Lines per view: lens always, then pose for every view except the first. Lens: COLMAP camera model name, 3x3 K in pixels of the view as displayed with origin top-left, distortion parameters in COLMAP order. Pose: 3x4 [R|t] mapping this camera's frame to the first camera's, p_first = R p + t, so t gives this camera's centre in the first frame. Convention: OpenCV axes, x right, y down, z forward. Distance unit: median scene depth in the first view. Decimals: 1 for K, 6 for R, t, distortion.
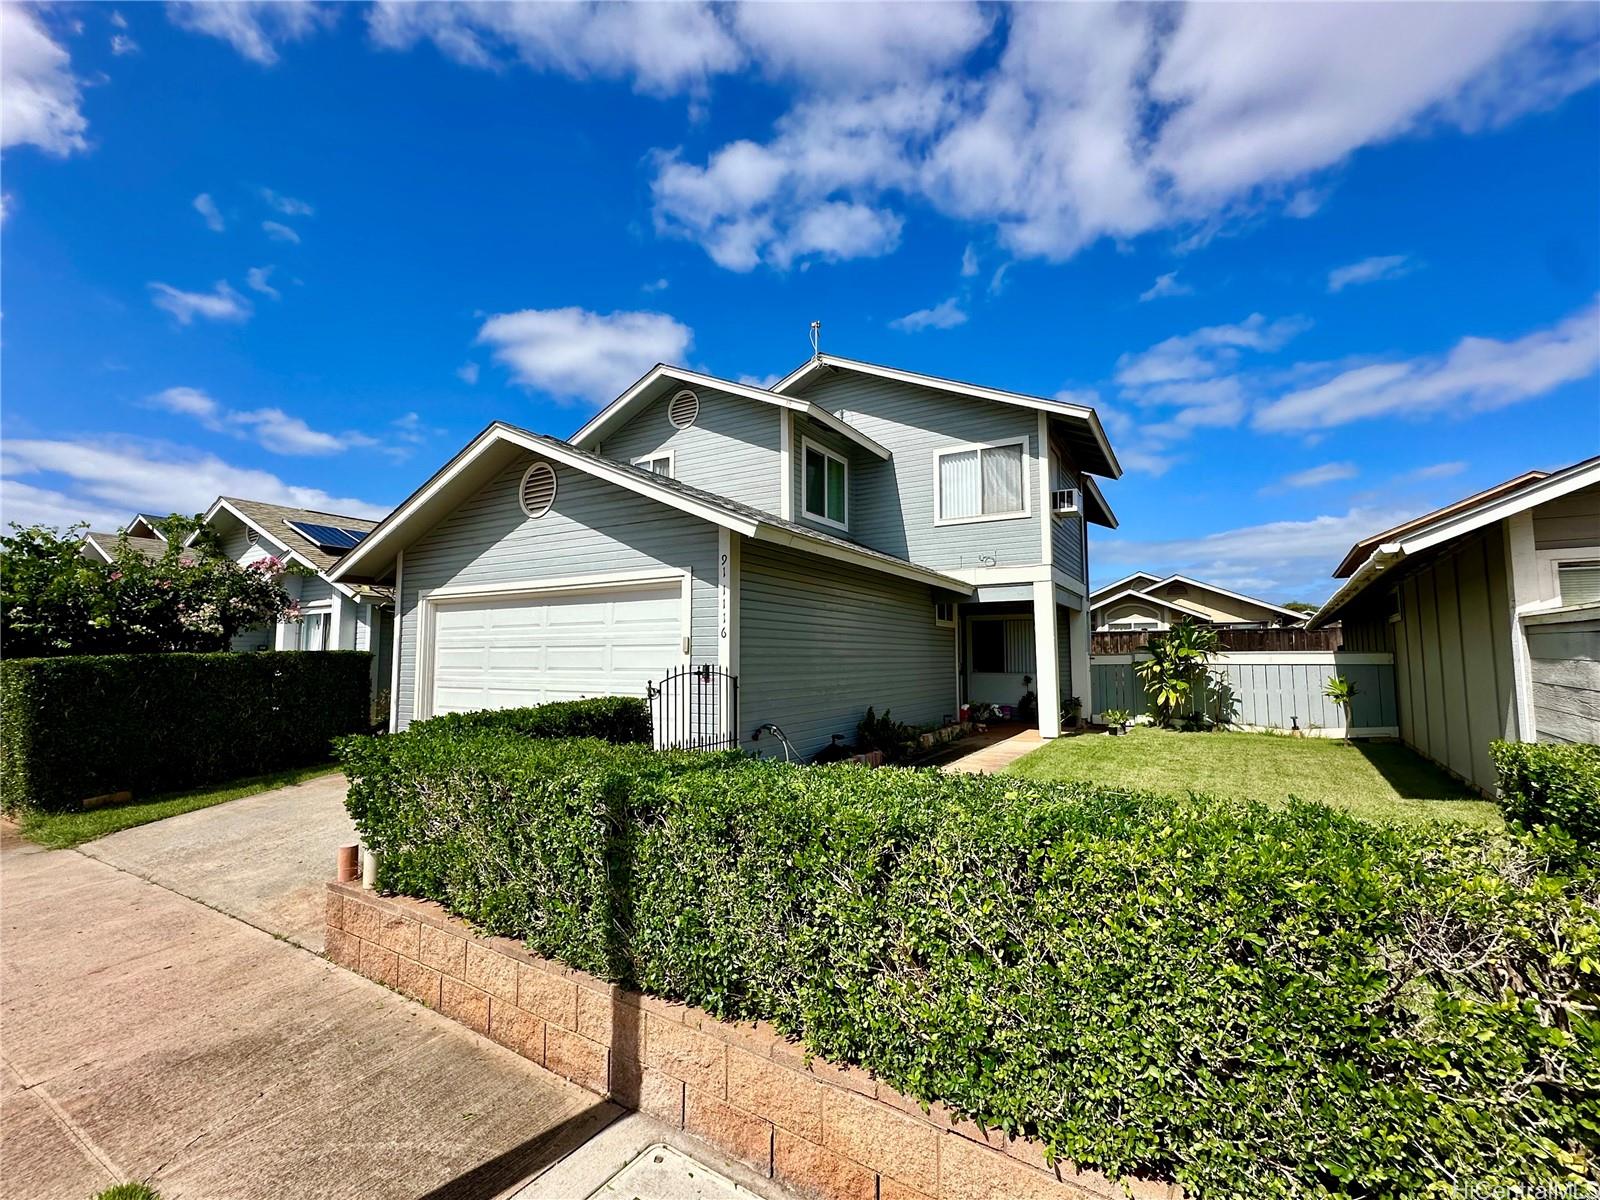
lens RADIAL K [[687.4, 0, 796.1], [0, 687.4, 602.5], [0, 0, 1]] dist [-0.000538, -0.000290]
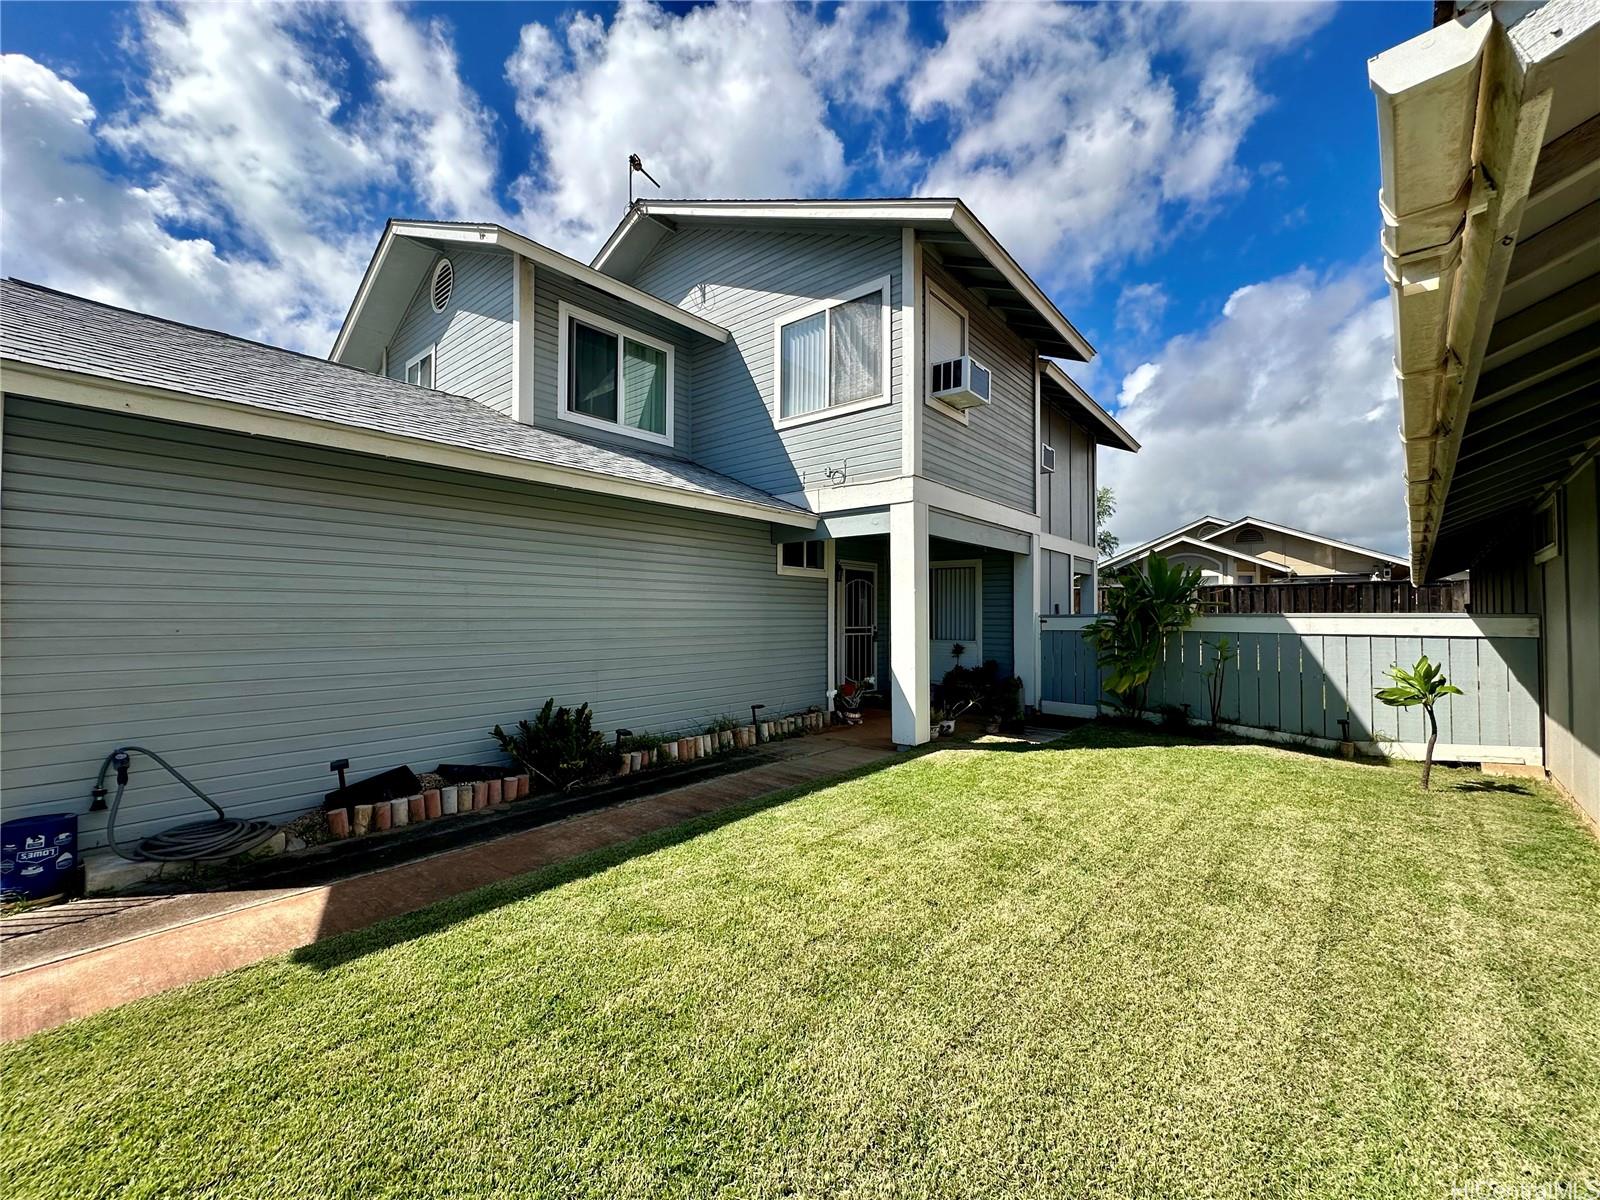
lens RADIAL K [[643.8, 0, 802.4], [0, 643.8, 600.9], [0, 0, 1]] dist [0.003721, 0.000152]
pose [[0.987239, 0.000742, -0.159241, 0.343961], [0.008184, 0.998431, 0.055388, 0.025217], [0.159032, -0.055985, 0.985685, 0.368088]]
